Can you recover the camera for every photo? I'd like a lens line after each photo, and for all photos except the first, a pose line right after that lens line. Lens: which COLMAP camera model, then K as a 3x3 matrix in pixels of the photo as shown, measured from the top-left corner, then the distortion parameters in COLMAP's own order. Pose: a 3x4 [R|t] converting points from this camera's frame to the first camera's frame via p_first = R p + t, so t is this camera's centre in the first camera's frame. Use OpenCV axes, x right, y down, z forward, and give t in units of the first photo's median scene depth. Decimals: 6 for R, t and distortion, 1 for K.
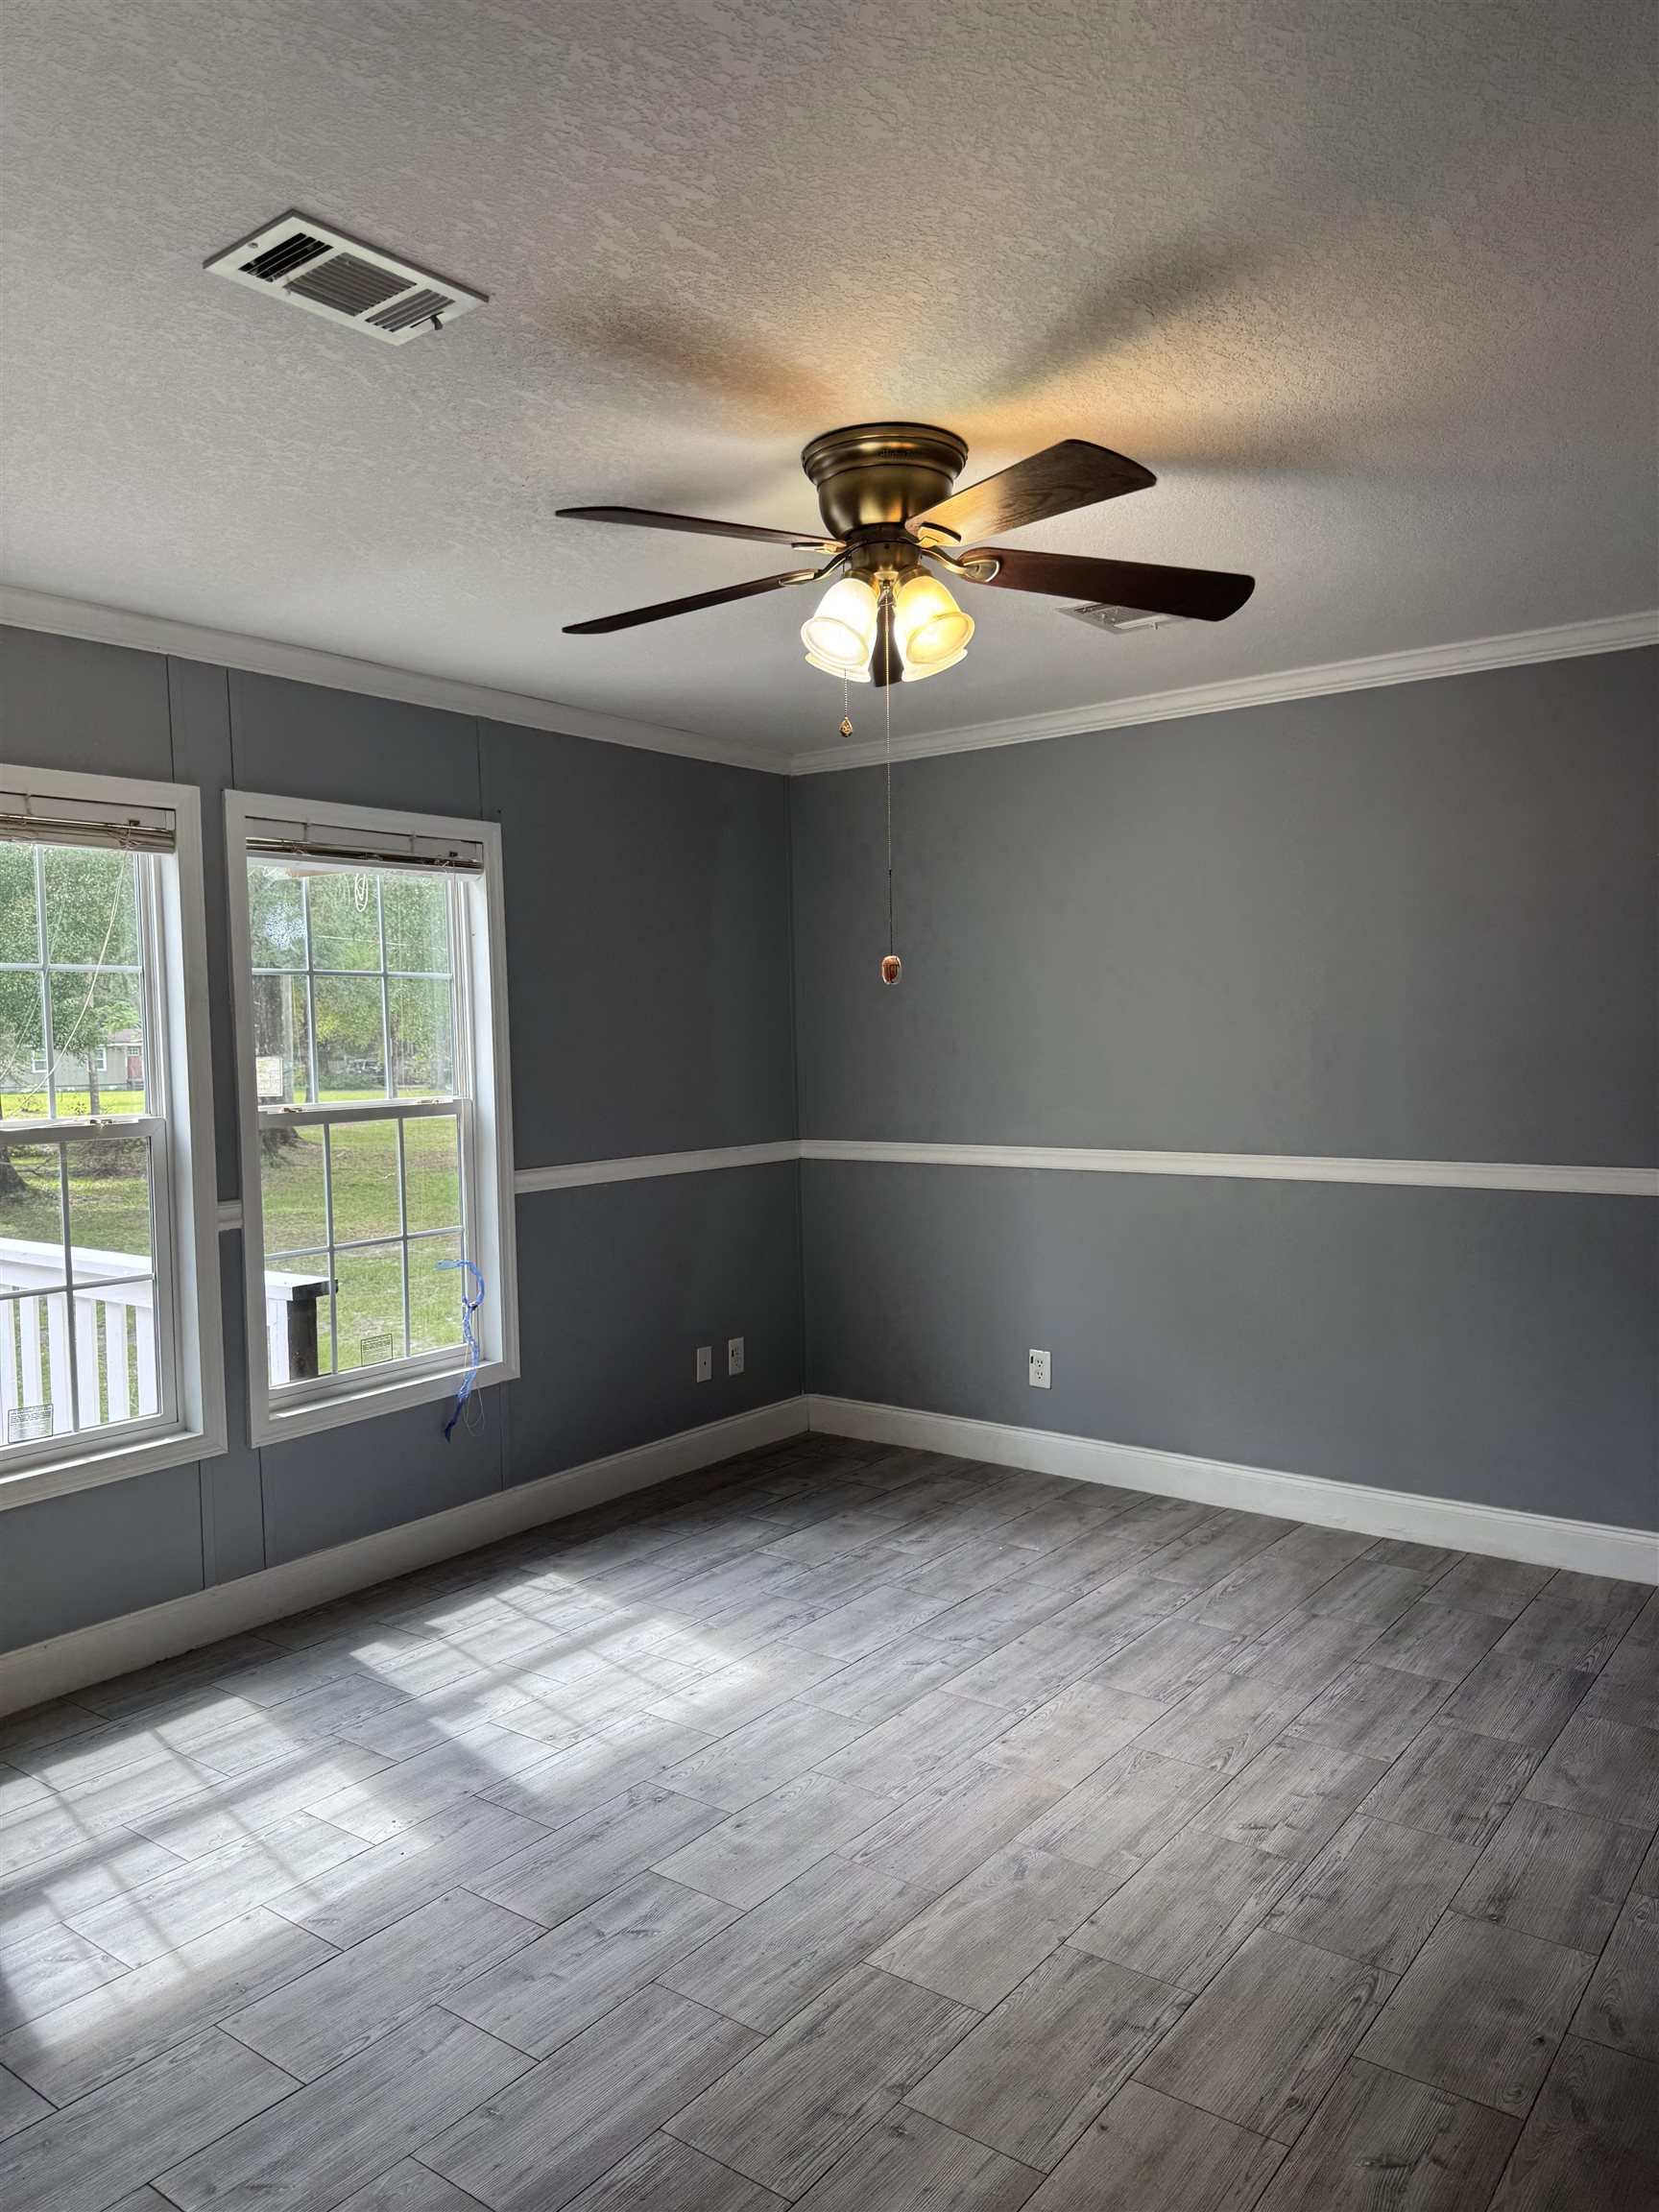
lens RADIAL K [[1577.8, 0, 839.2], [0, 1577.8, 1116.5], [0, 0, 1]] dist [0.015717, -0.009640]
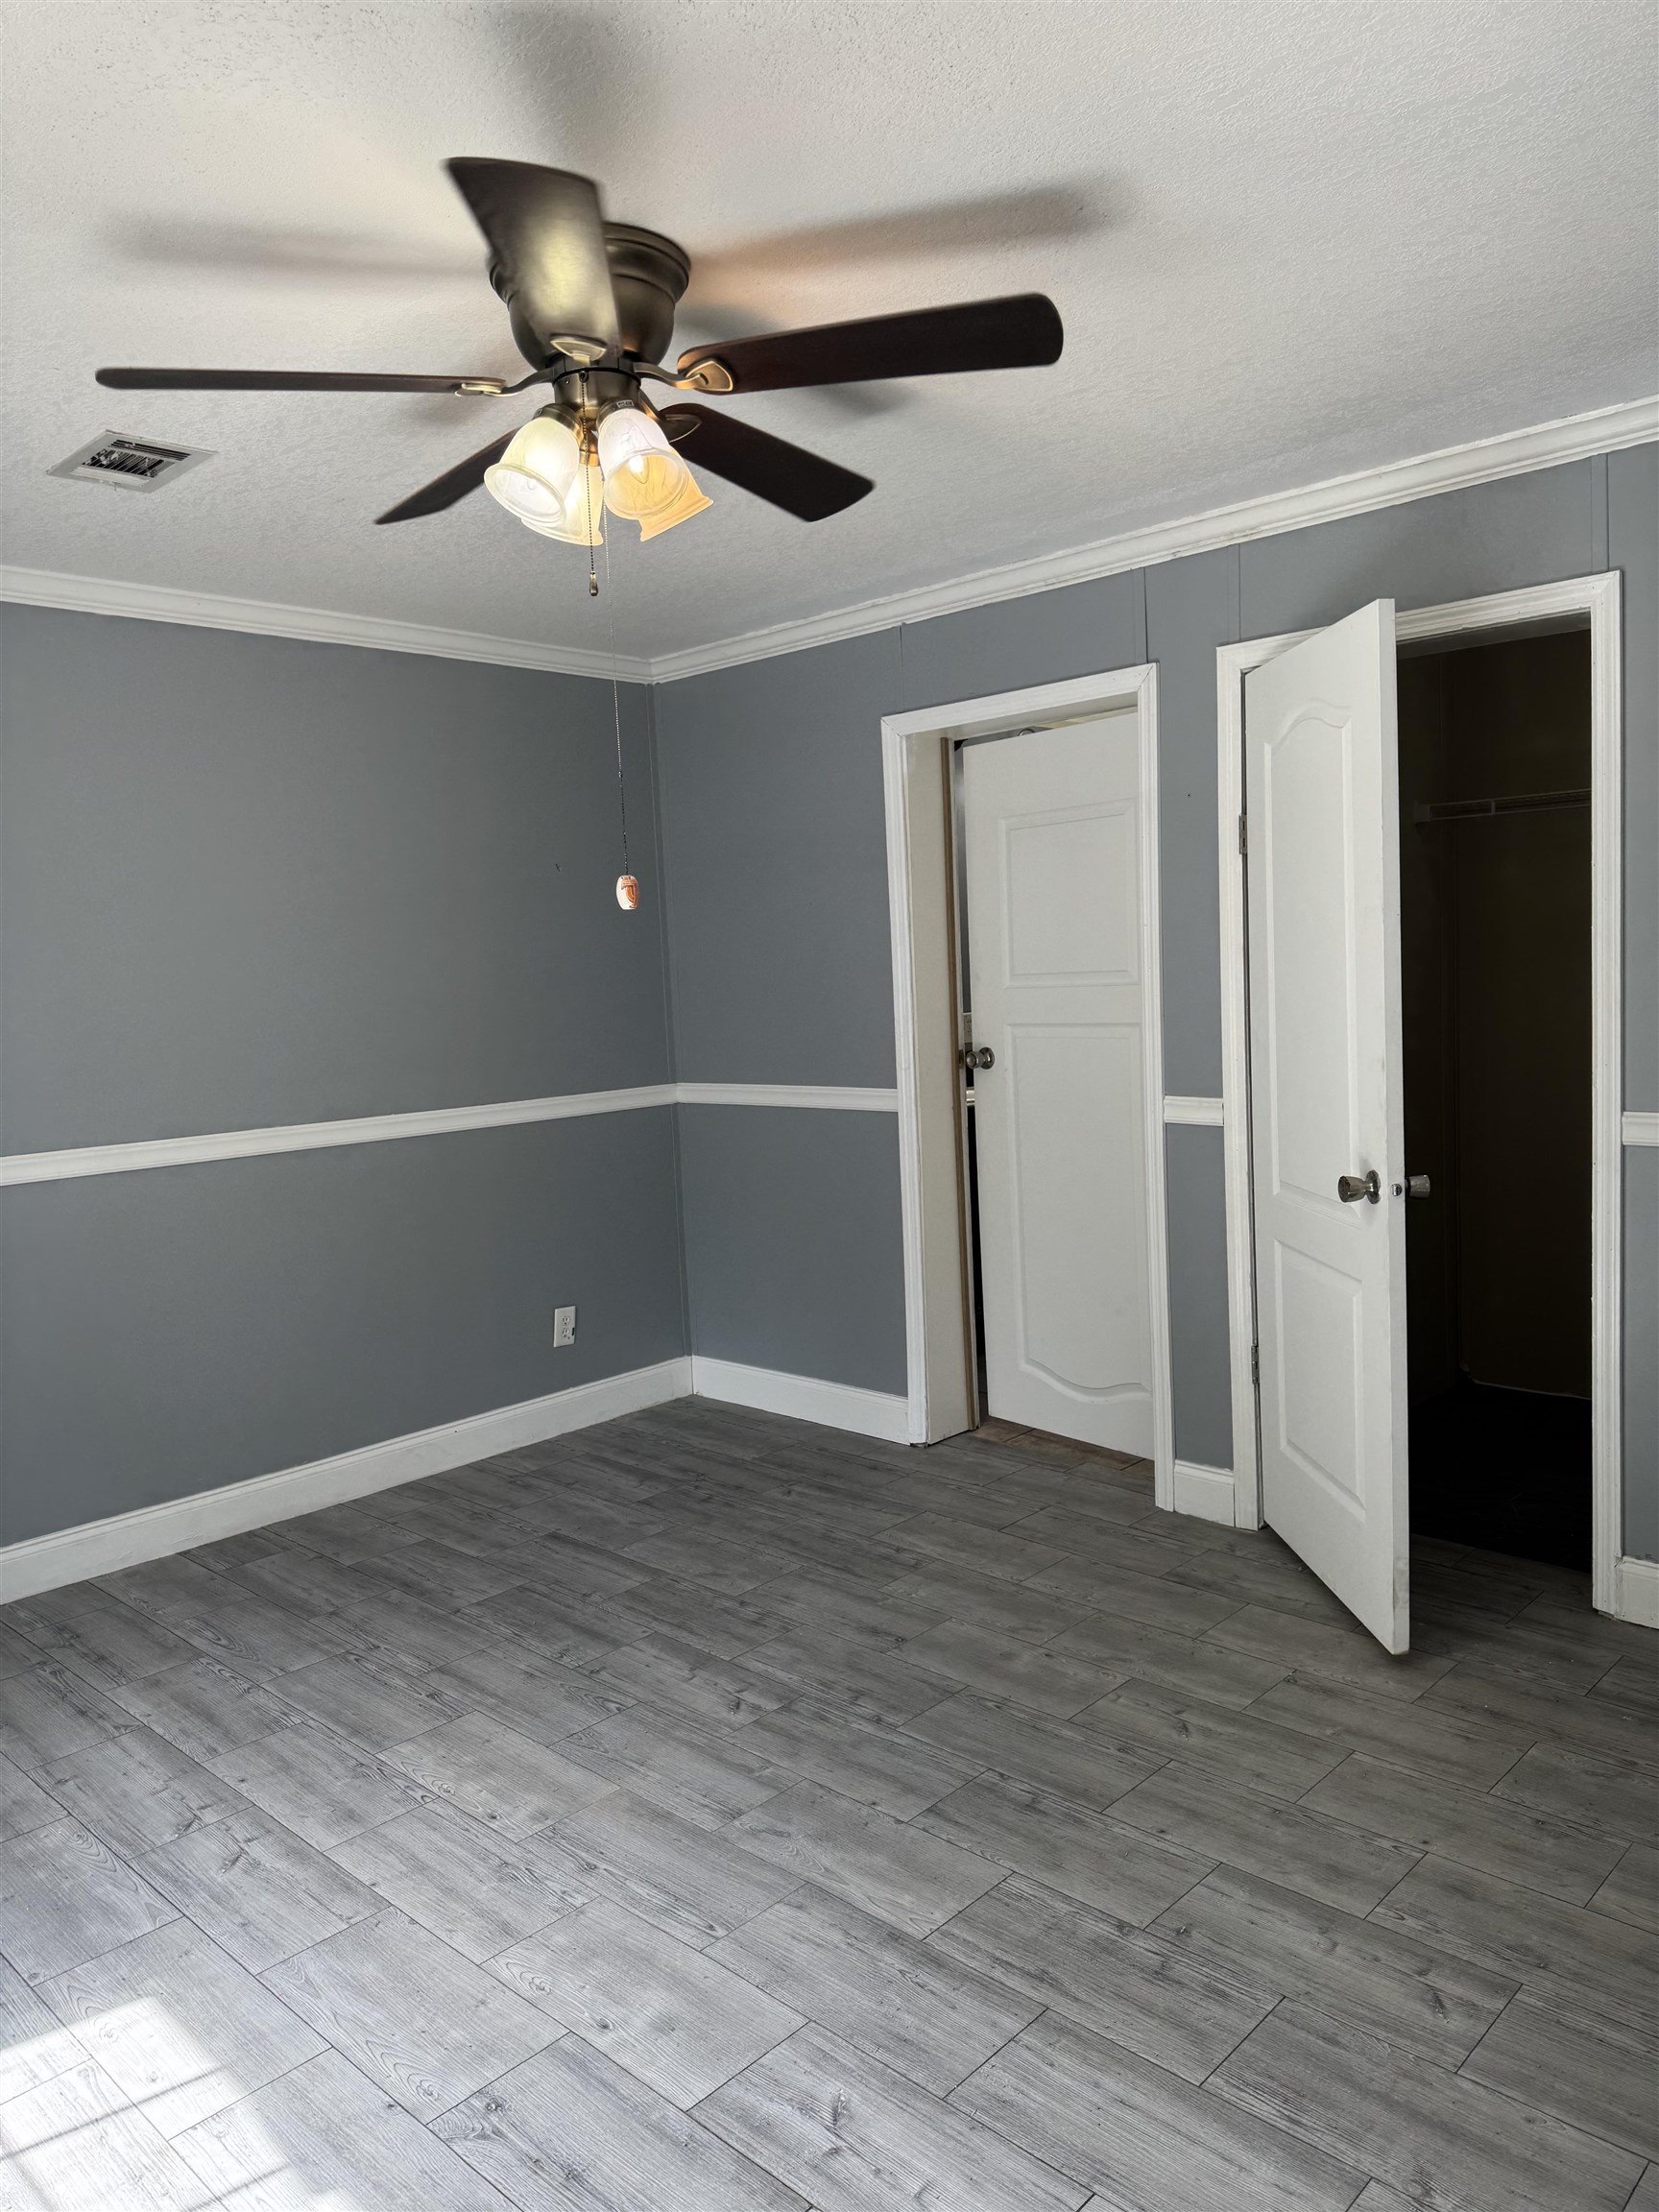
lens RADIAL K [[1577.8, 0, 839.2], [0, 1577.8, 1116.5], [0, 0, 1]] dist [0.015717, -0.009640]
pose [[0.122144, -0.089282, 0.988489, -0.647783], [0.100260, 0.991961, 0.077207, -0.016938], [-0.987435, 0.089676, 0.130113, 0.659729]]
